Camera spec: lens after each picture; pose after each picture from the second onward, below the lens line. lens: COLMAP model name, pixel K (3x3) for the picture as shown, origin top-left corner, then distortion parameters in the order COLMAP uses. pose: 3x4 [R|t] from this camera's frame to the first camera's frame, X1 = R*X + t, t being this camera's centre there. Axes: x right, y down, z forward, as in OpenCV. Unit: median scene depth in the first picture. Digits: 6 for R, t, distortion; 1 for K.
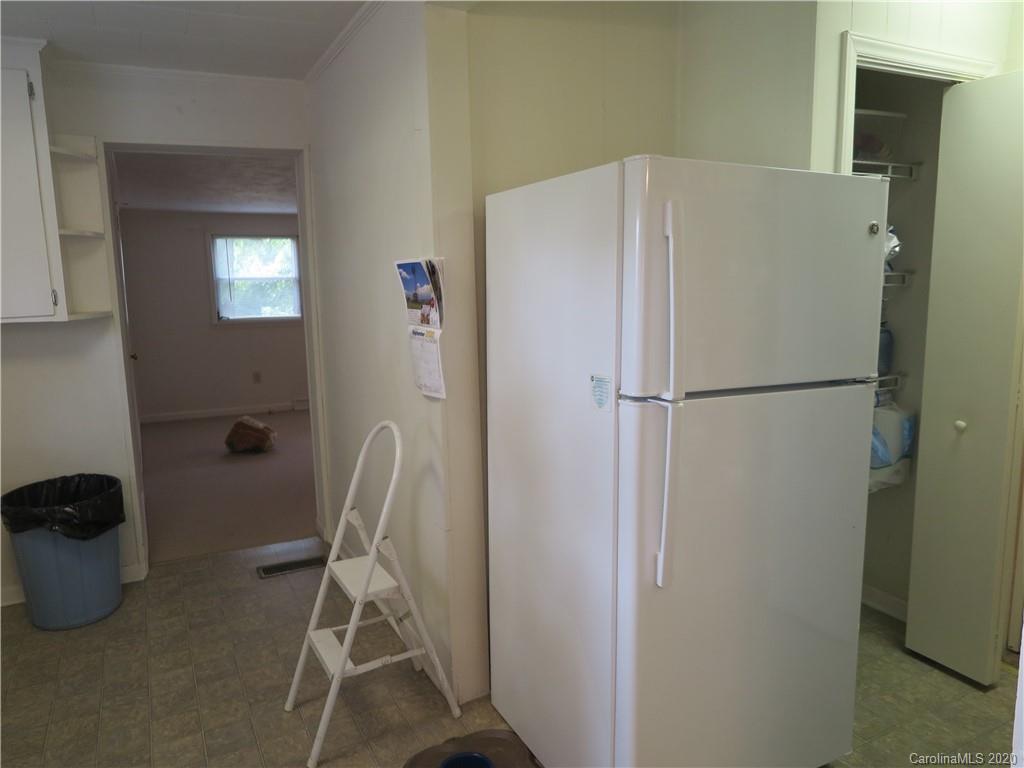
lens RADIAL K [[737.9, 0, 514.2], [0, 737.9, 382.9], [0, 0, 1]] dist [-0.013869, 0.008014]
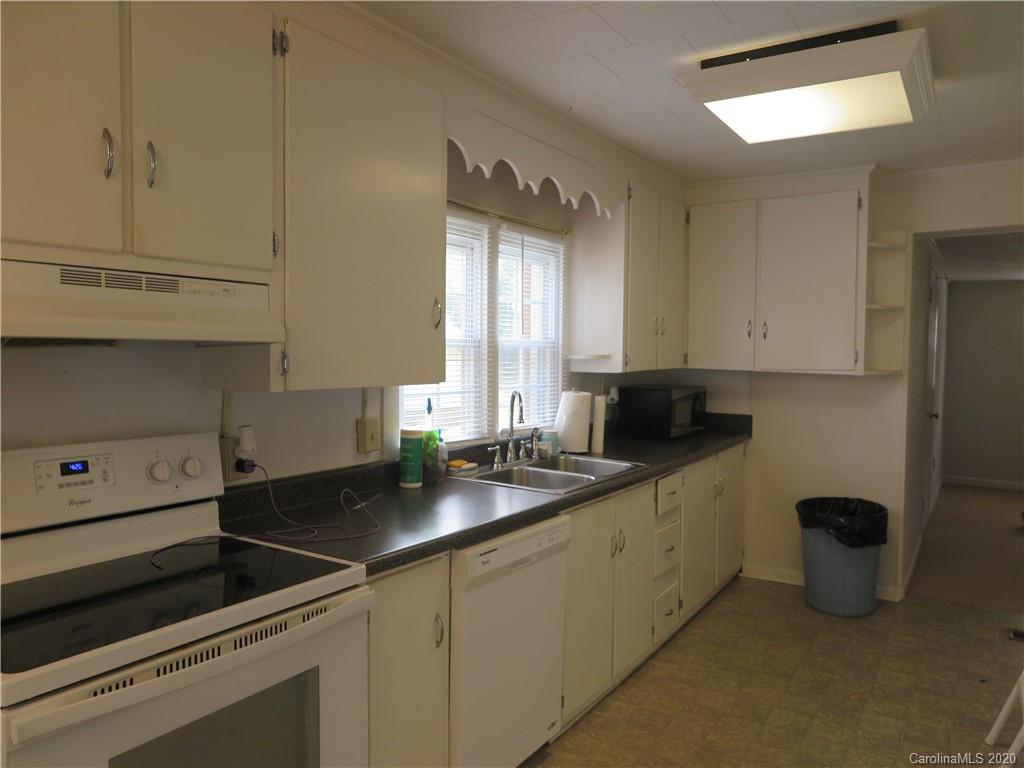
lens RADIAL K [[731.6, 0, 511.7], [0, 731.6, 381.7], [0, 0, 1]] dist [-0.016946, -0.000749]
pose [[0.496278, 0.062433, -0.865916, 0.184262], [-0.145802, 0.989238, -0.012238, 0.031038], [0.855833, 0.132326, 0.500040, -0.154704]]
